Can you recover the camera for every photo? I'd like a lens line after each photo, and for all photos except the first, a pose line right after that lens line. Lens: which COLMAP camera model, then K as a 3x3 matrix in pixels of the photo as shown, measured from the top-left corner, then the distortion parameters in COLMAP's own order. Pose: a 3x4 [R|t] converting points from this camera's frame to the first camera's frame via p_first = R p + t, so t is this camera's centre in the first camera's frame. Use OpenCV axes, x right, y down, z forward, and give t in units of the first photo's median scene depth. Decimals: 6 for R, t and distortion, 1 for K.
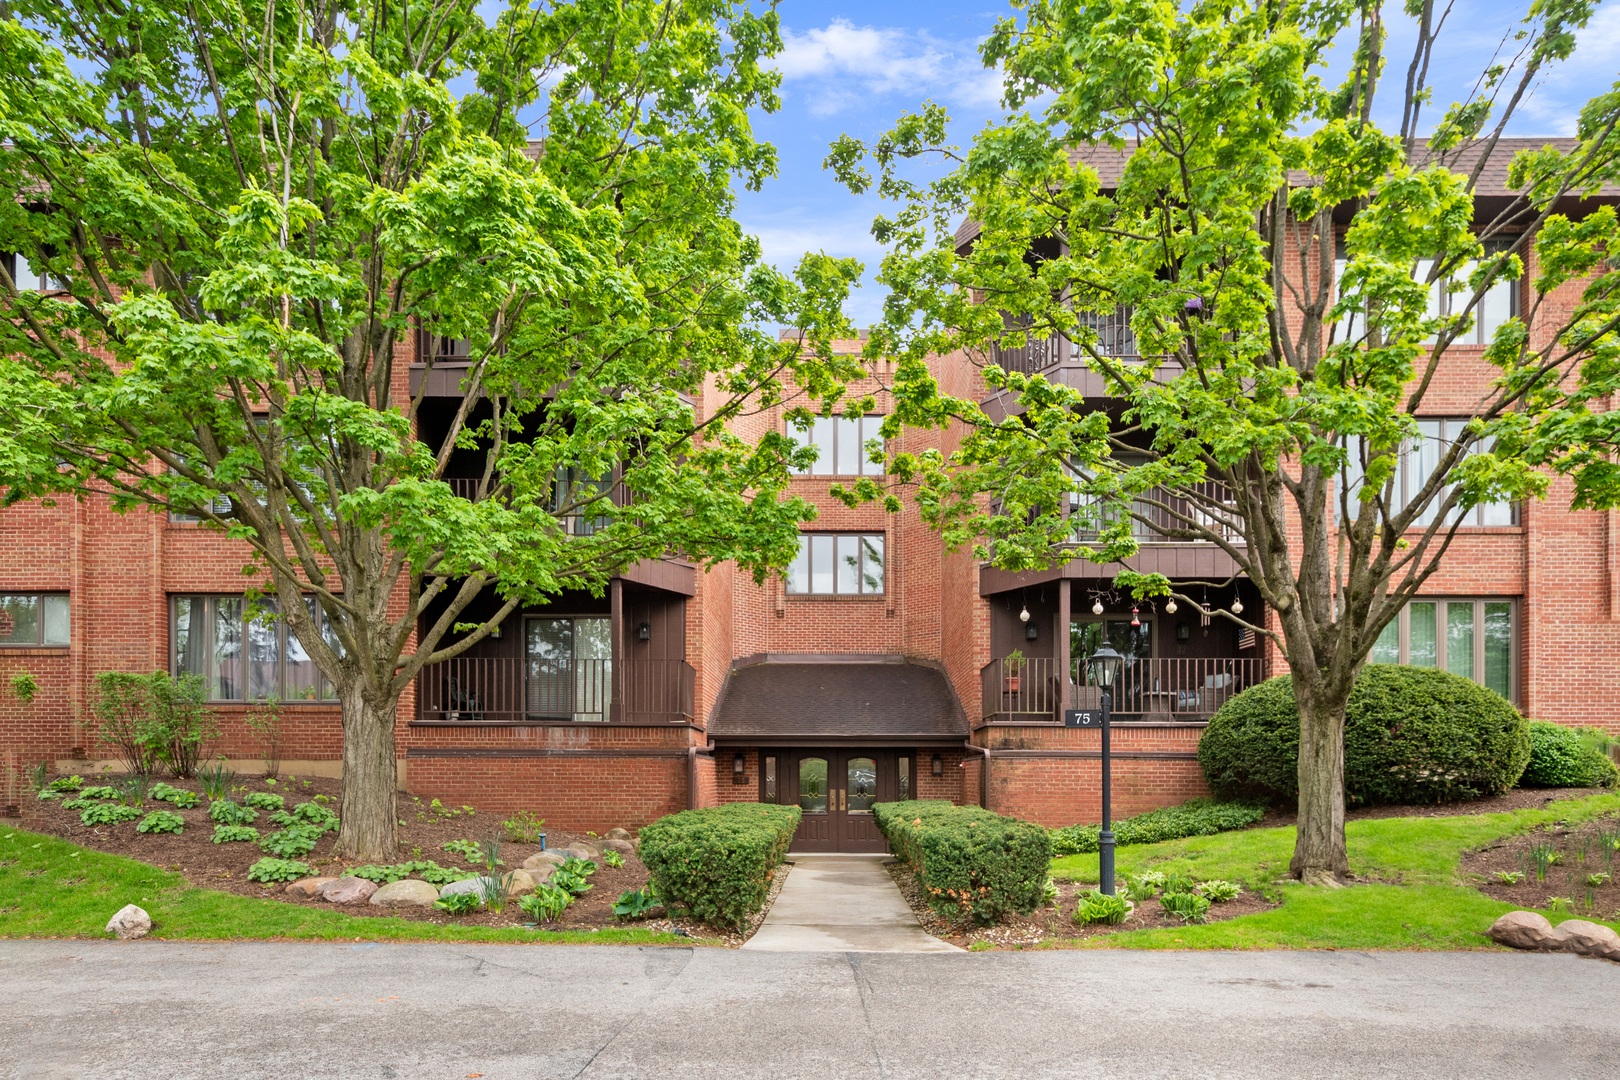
lens RADIAL K [[1093.6, 0, 810.0], [0, 1093.6, 540.0], [0, 0, 1]] dist [0.008988, -0.000817]
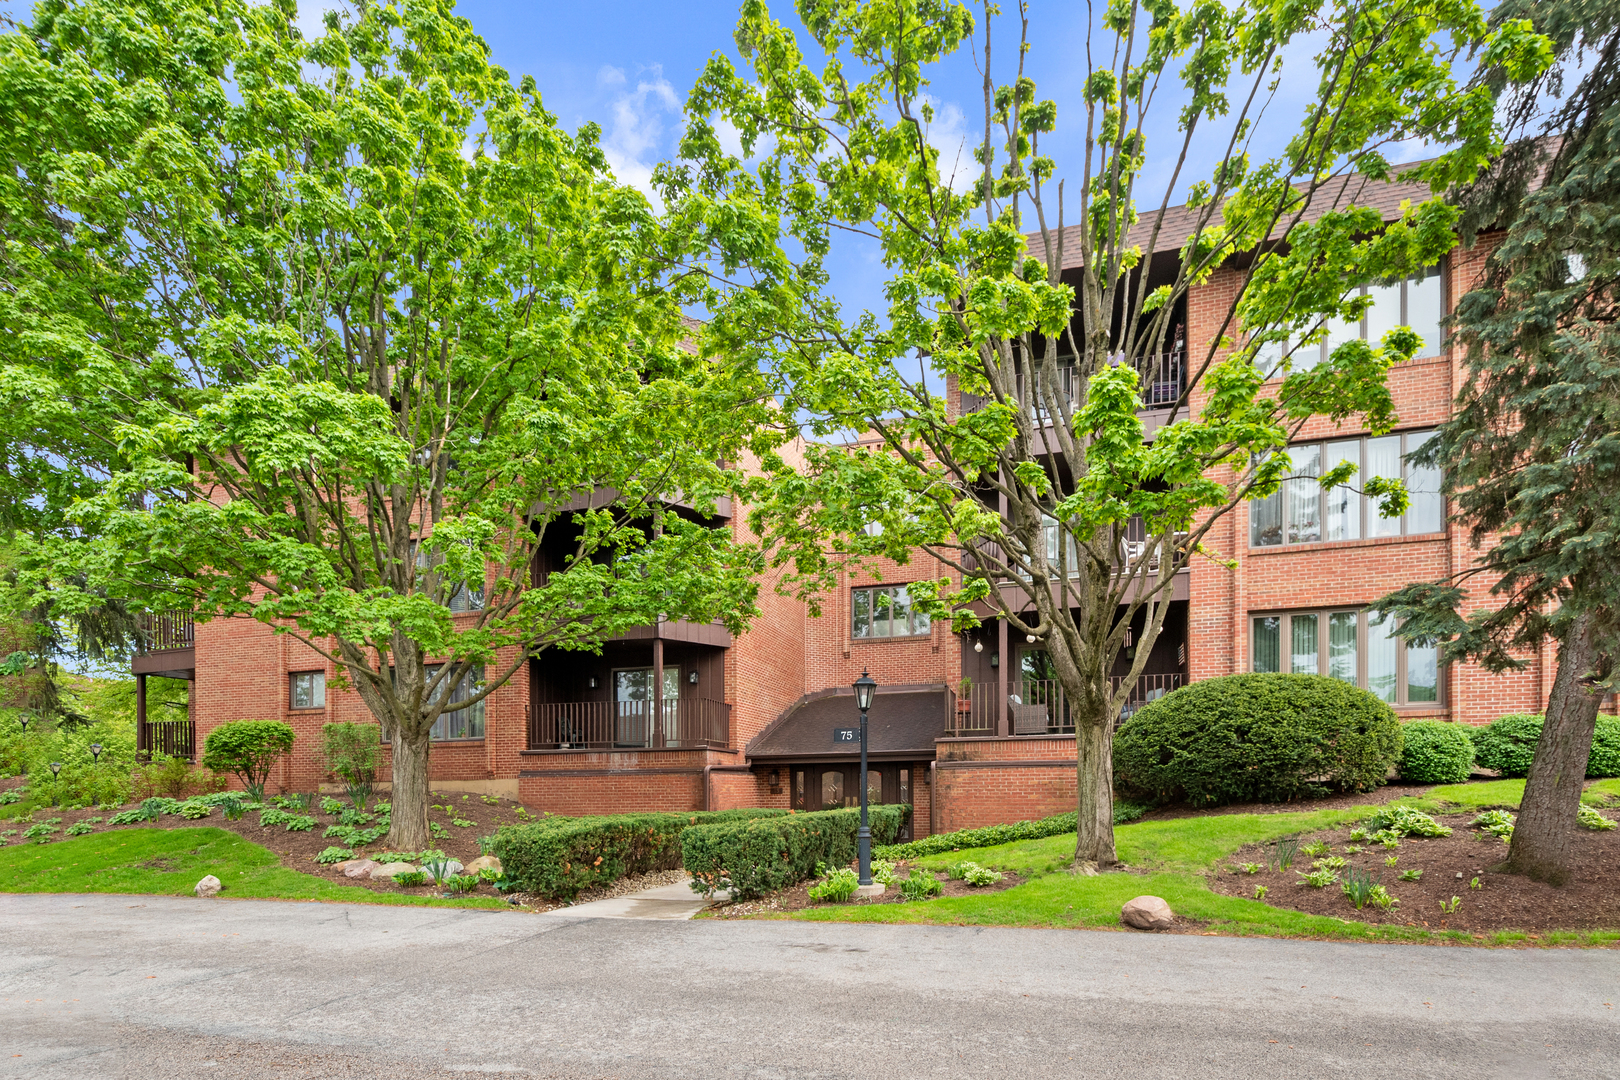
lens RADIAL K [[901.3, 0, 810.1], [0, 901.3, 528.9], [0, 0, 1]] dist [0.001417, -0.000477]
pose [[0.950964, -0.100407, -0.292550, 0.386419], [0.080168, 0.993534, -0.080399, 0.005202], [0.298731, 0.053003, 0.952864, -0.007469]]
